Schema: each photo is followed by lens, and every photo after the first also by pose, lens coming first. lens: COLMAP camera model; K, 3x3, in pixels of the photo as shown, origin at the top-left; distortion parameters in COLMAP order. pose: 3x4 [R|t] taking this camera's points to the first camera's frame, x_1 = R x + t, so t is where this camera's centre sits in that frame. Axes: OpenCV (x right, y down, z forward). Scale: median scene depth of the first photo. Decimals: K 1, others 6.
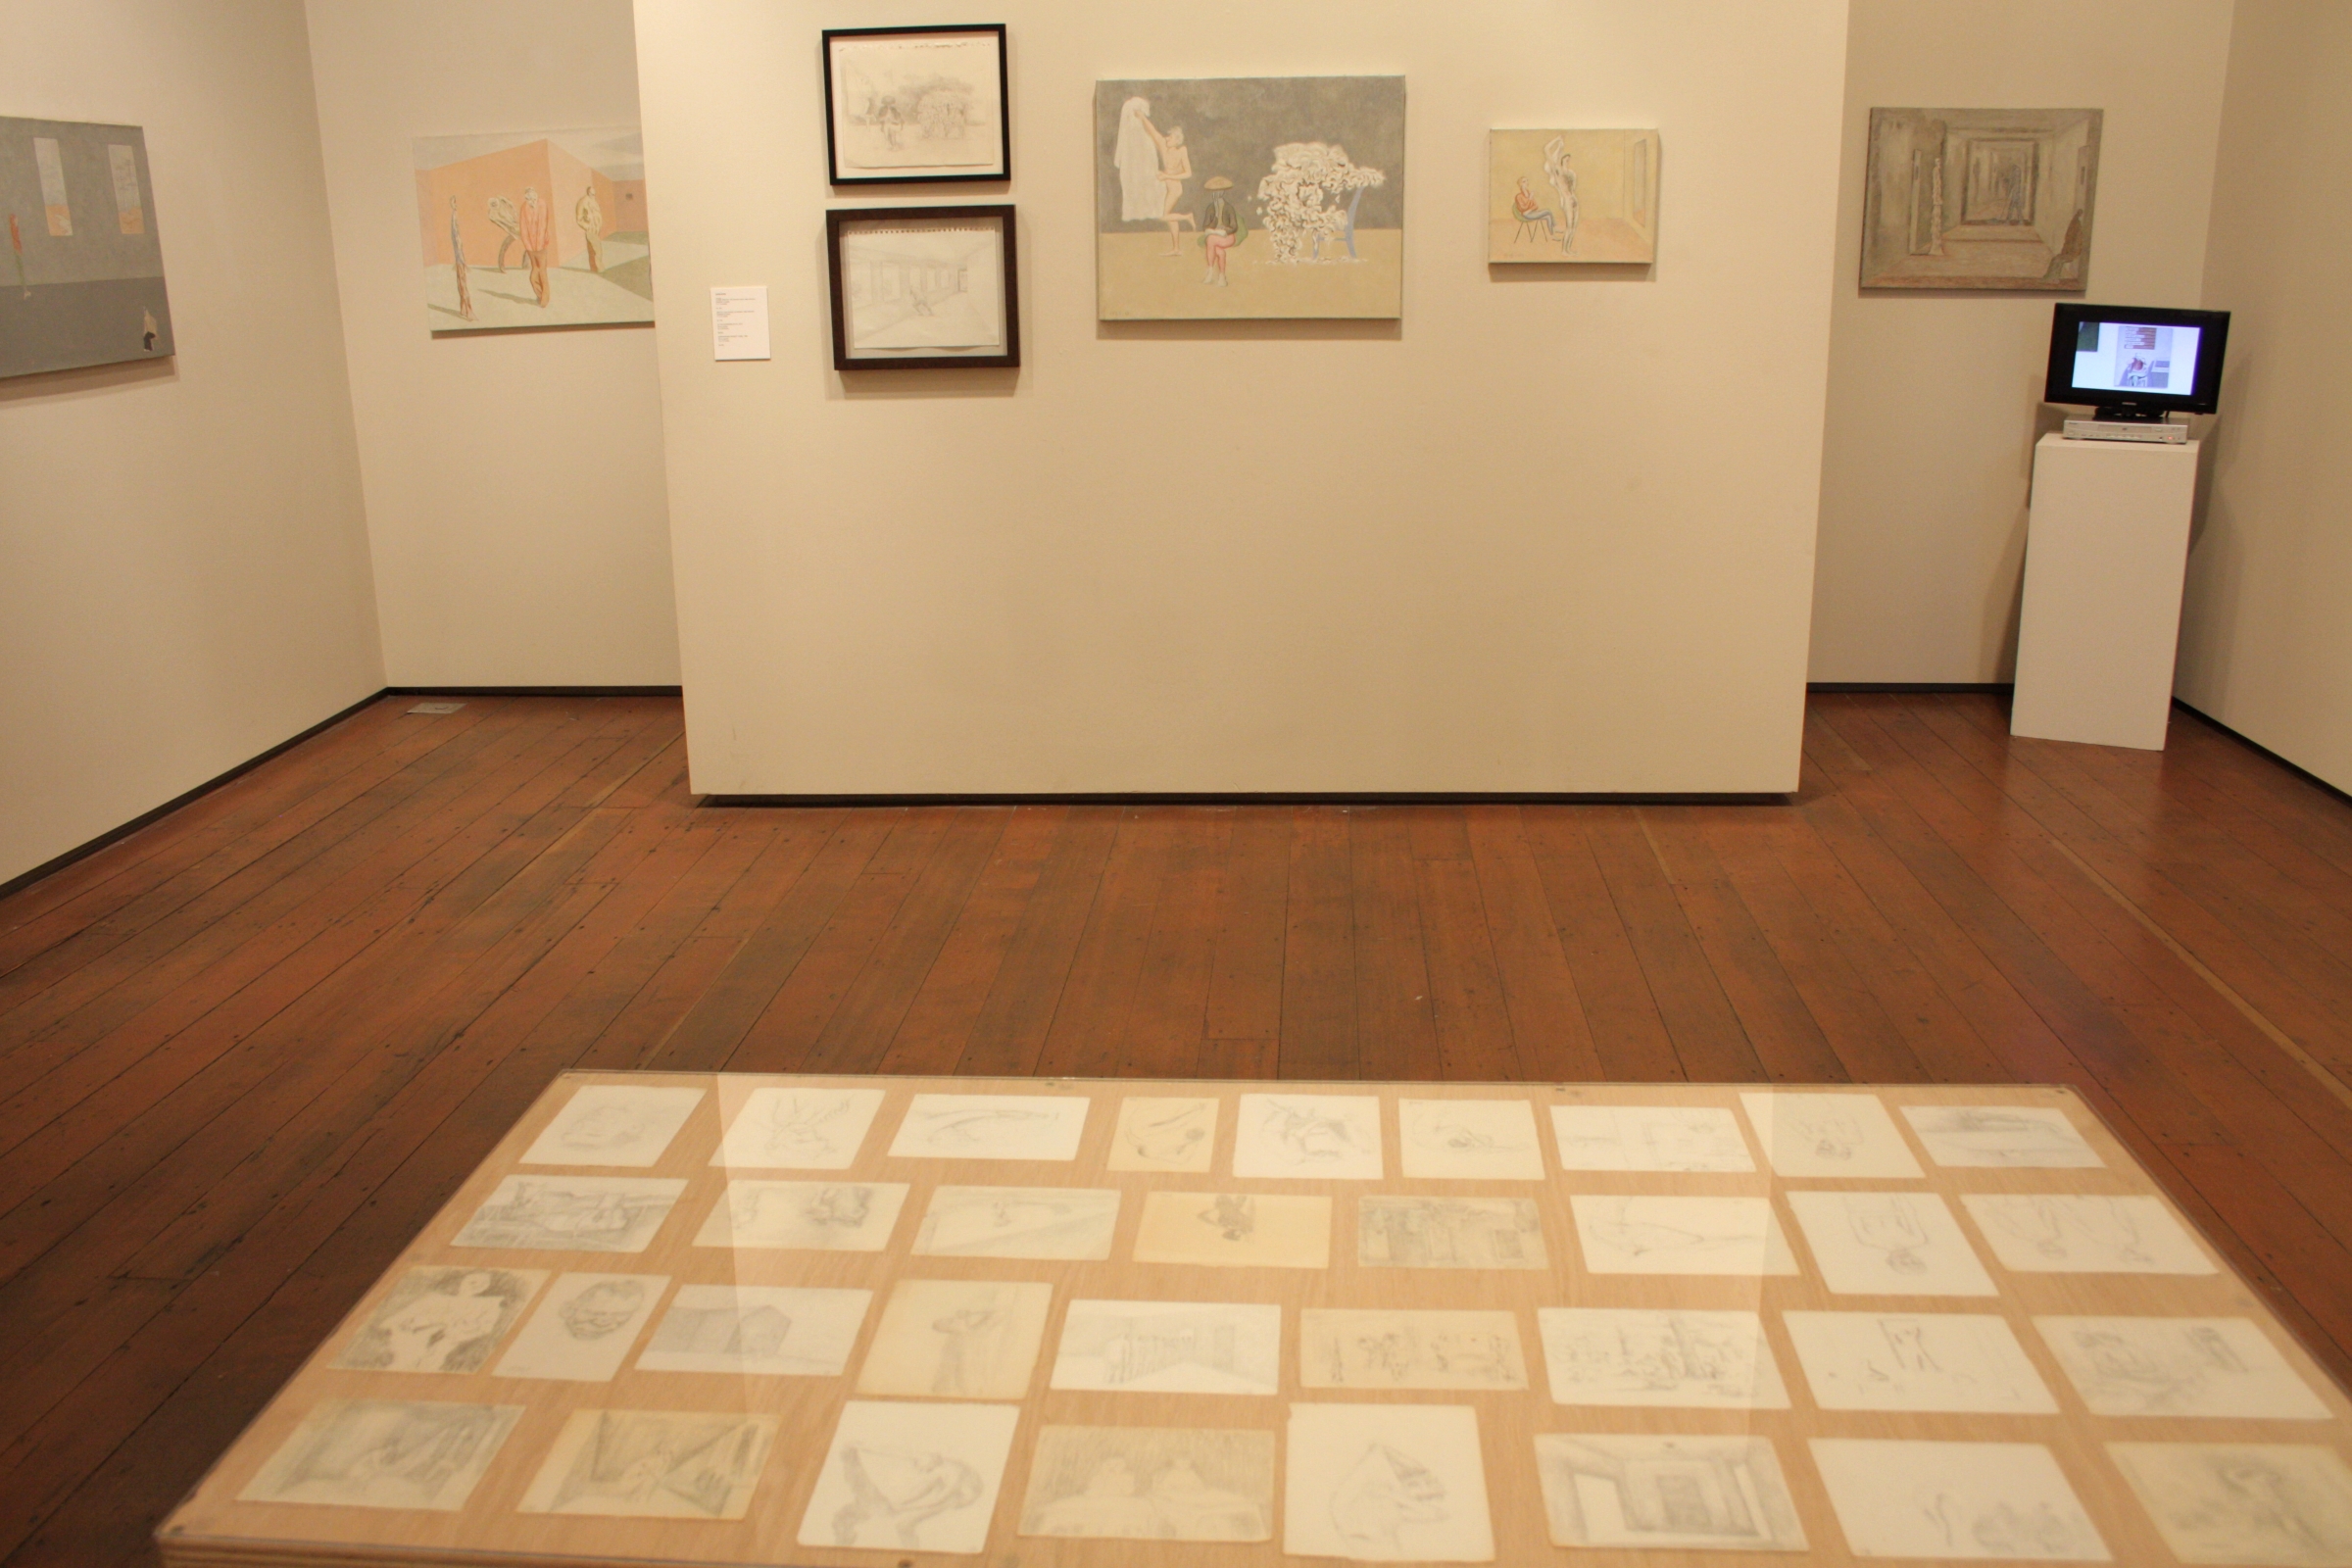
lens RADIAL K [[1925.3, 0, 1166.8], [0, 1925.3, 793.5], [0, 0, 1]] dist [-0.136419, 0.078001]
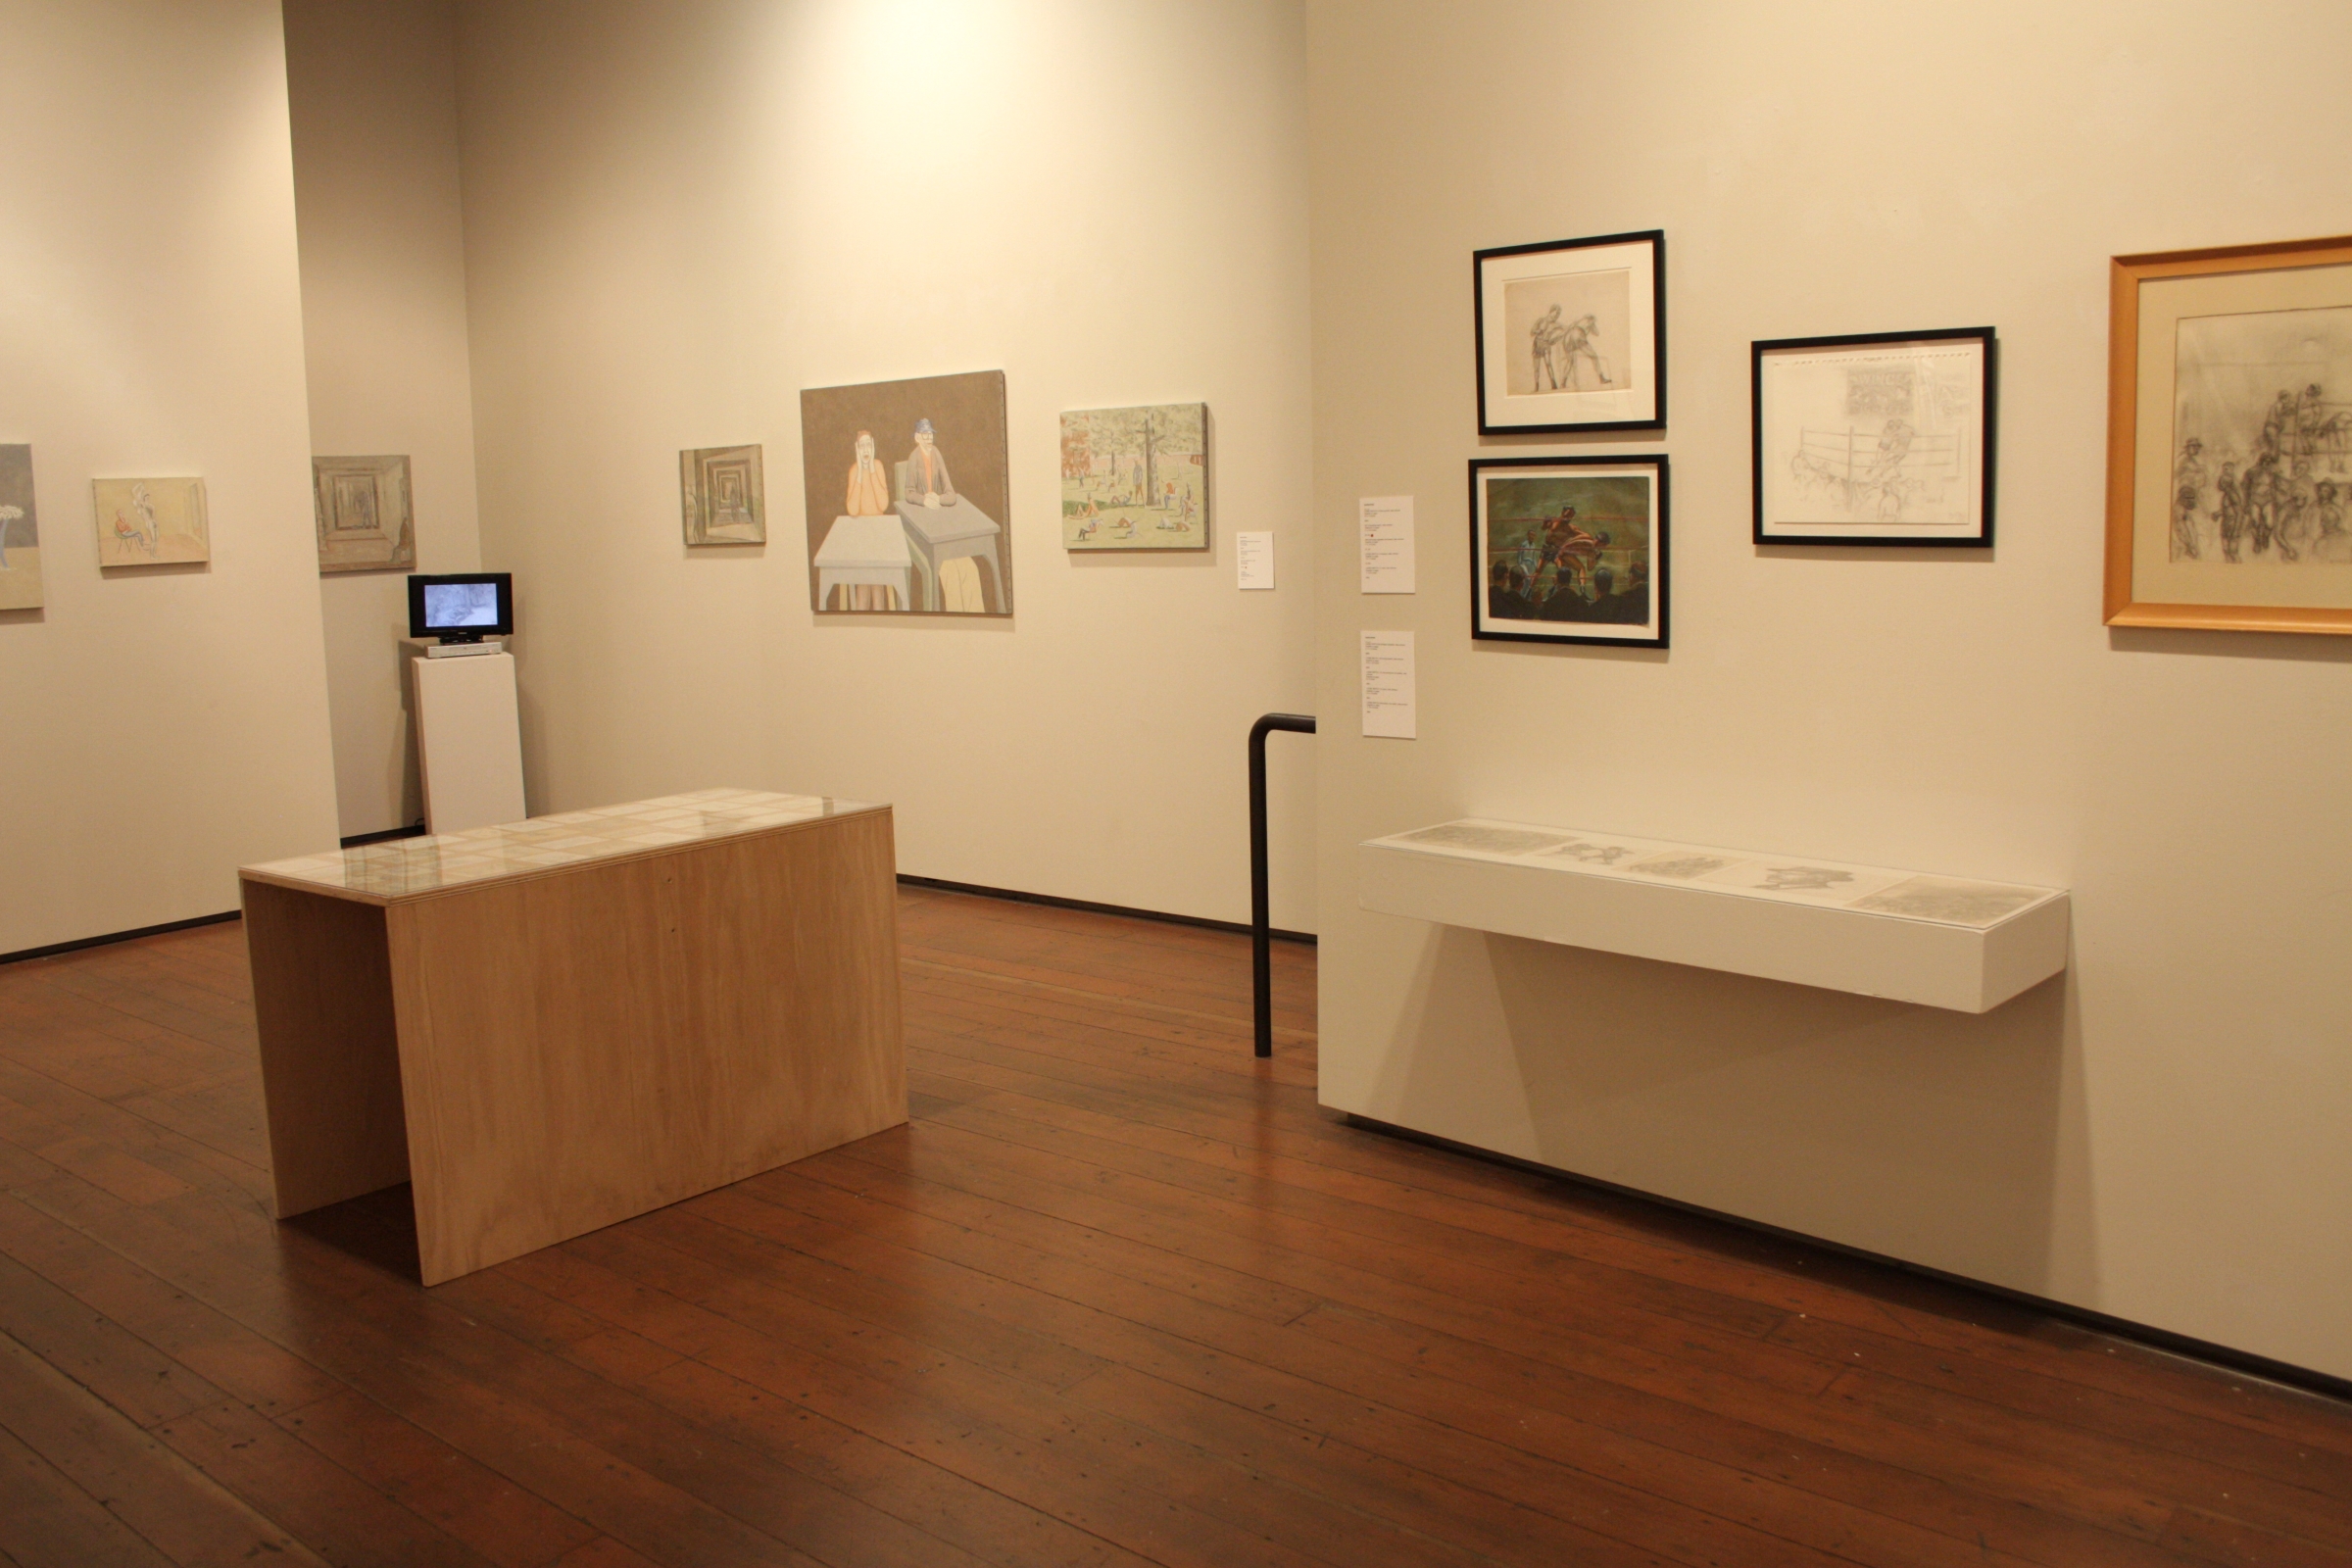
lens RADIAL K [[1925.3, 0, 1156.7], [0, 1925.3, 770.9], [0, 0, 1]] dist [-0.136419, 0.078001]
pose [[0.575693, -0.113394, 0.809765, -0.478644], [0.249791, 0.967383, -0.042120, 0.125486], [-0.778577, 0.226520, 0.585241, -0.401363]]
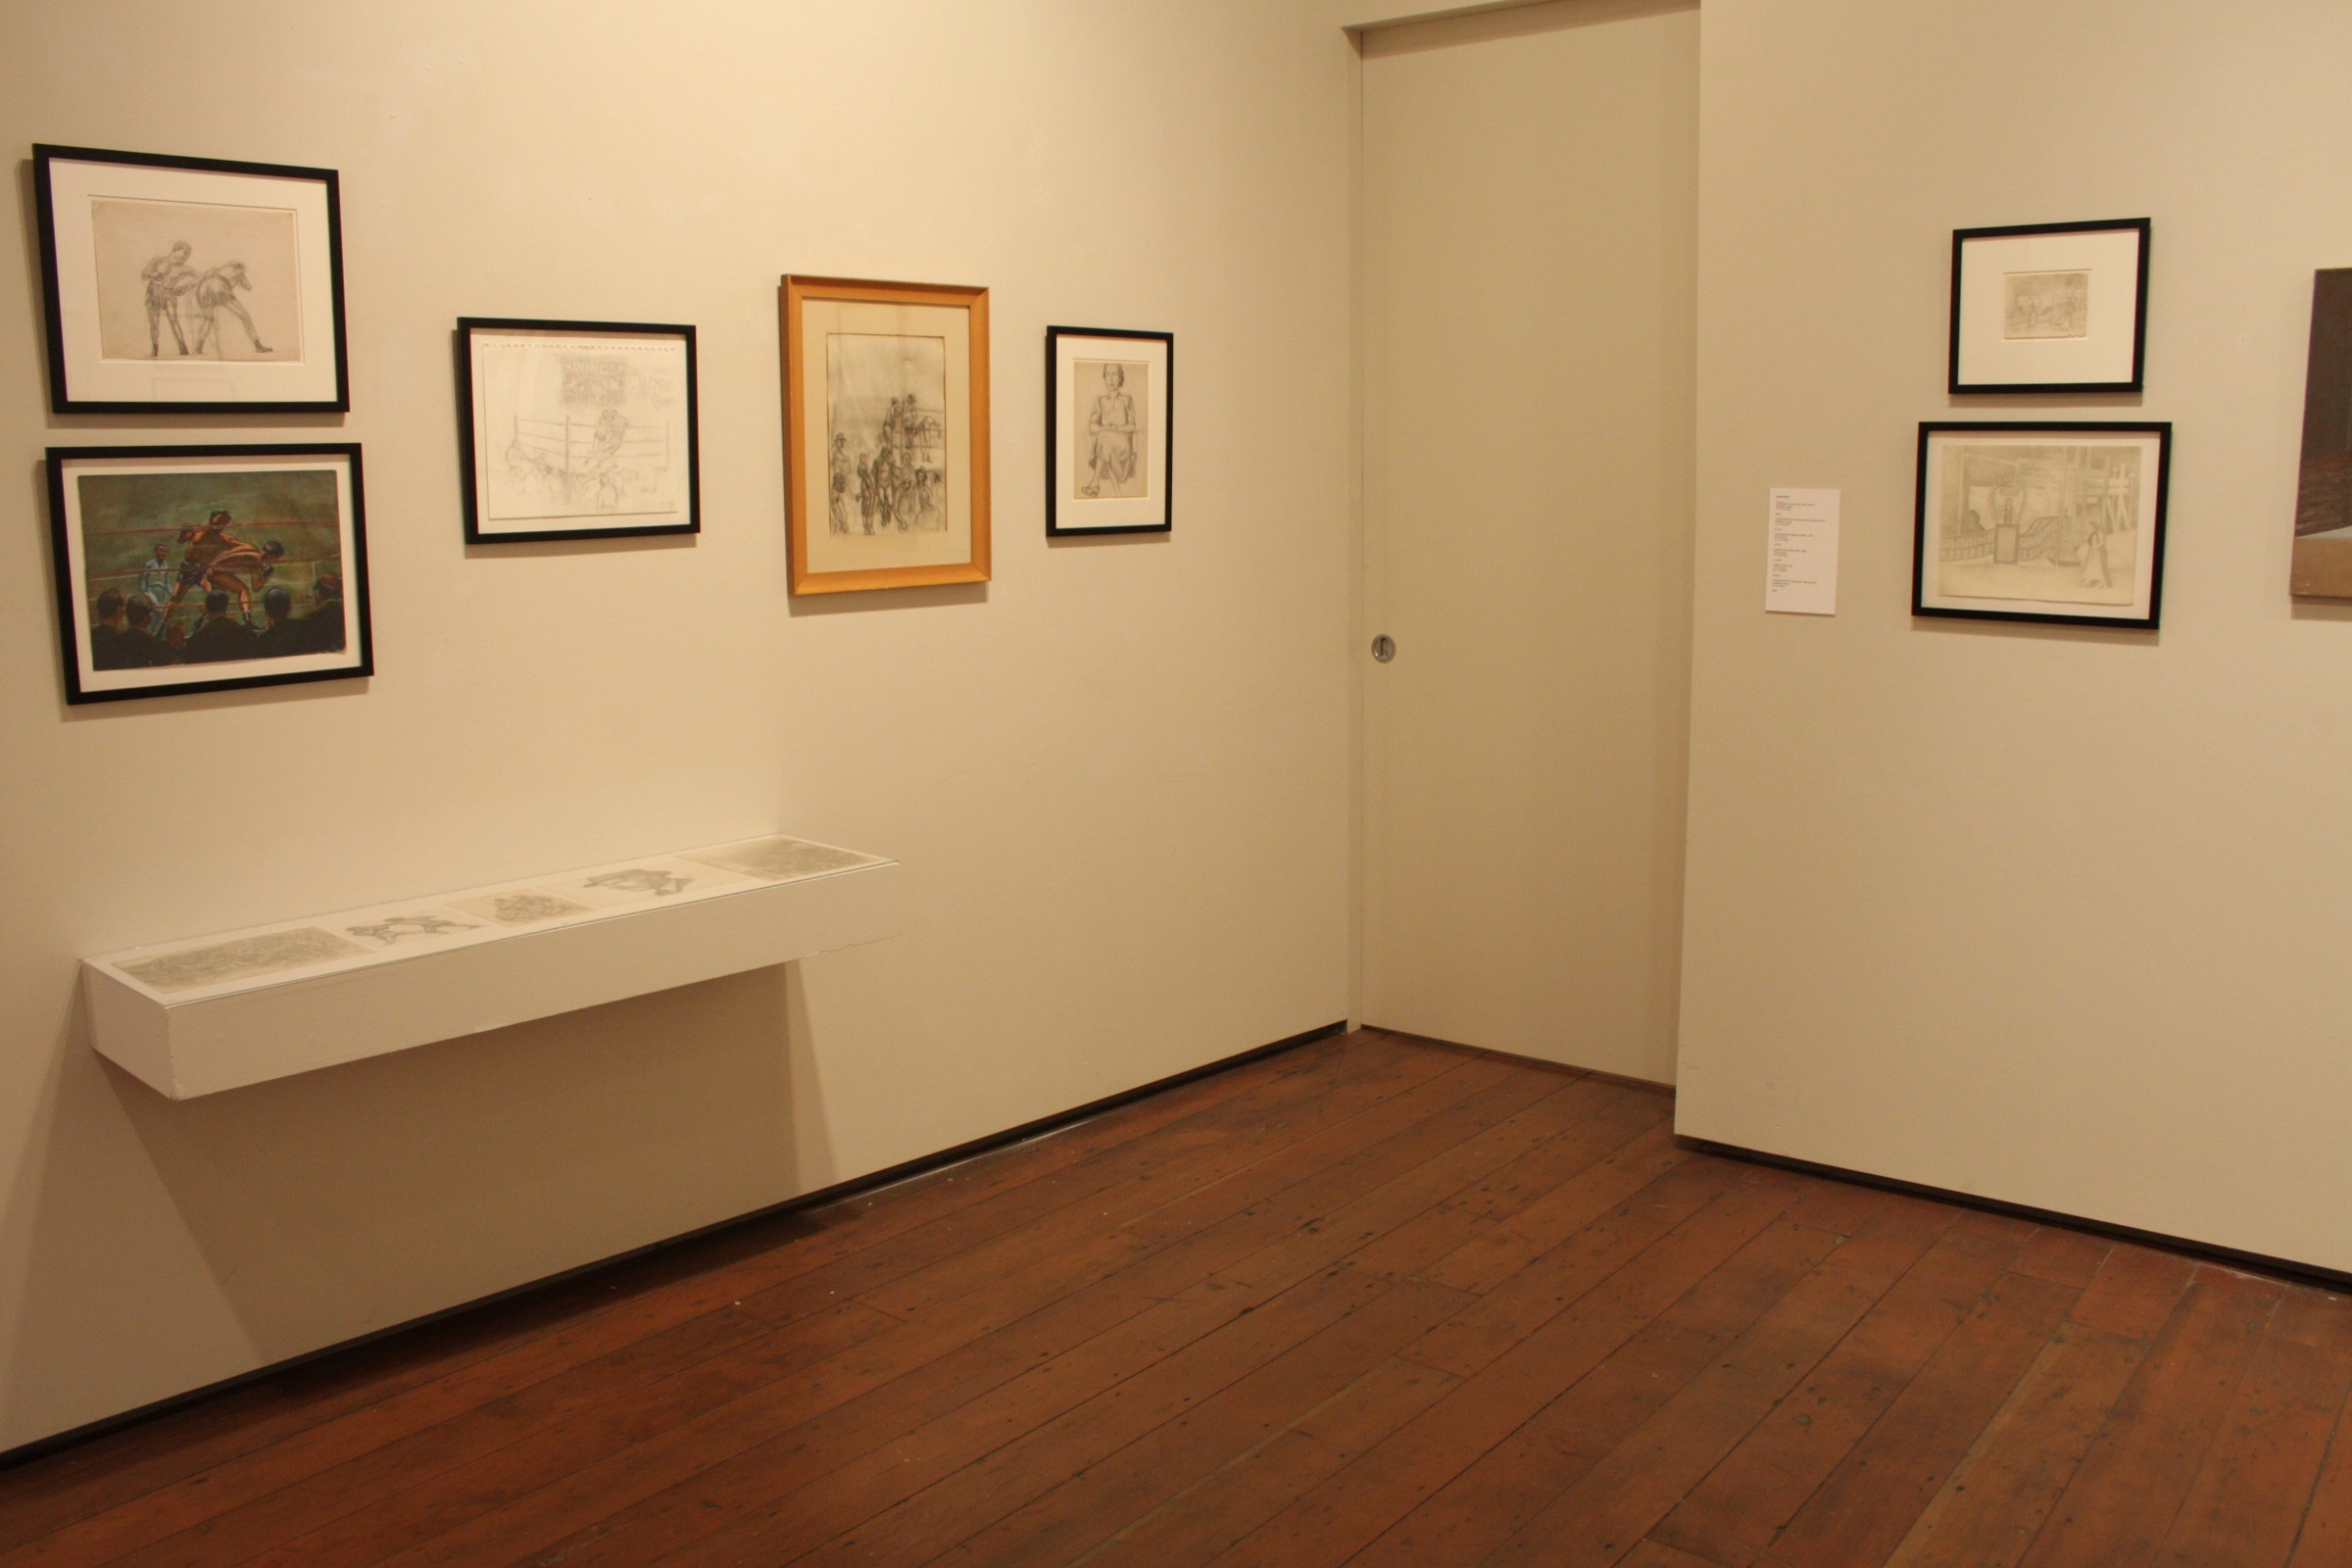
lens RADIAL K [[1925.3, 0, 1194.2], [0, 1925.3, 769.0], [0, 0, 1]] dist [-0.136419, 0.078001]
pose [[-0.836811, -0.065567, 0.543551, -0.328426], [0.179453, 0.905108, 0.385455, -0.049368], [-0.517246, 0.420095, -0.745639, 0.156100]]
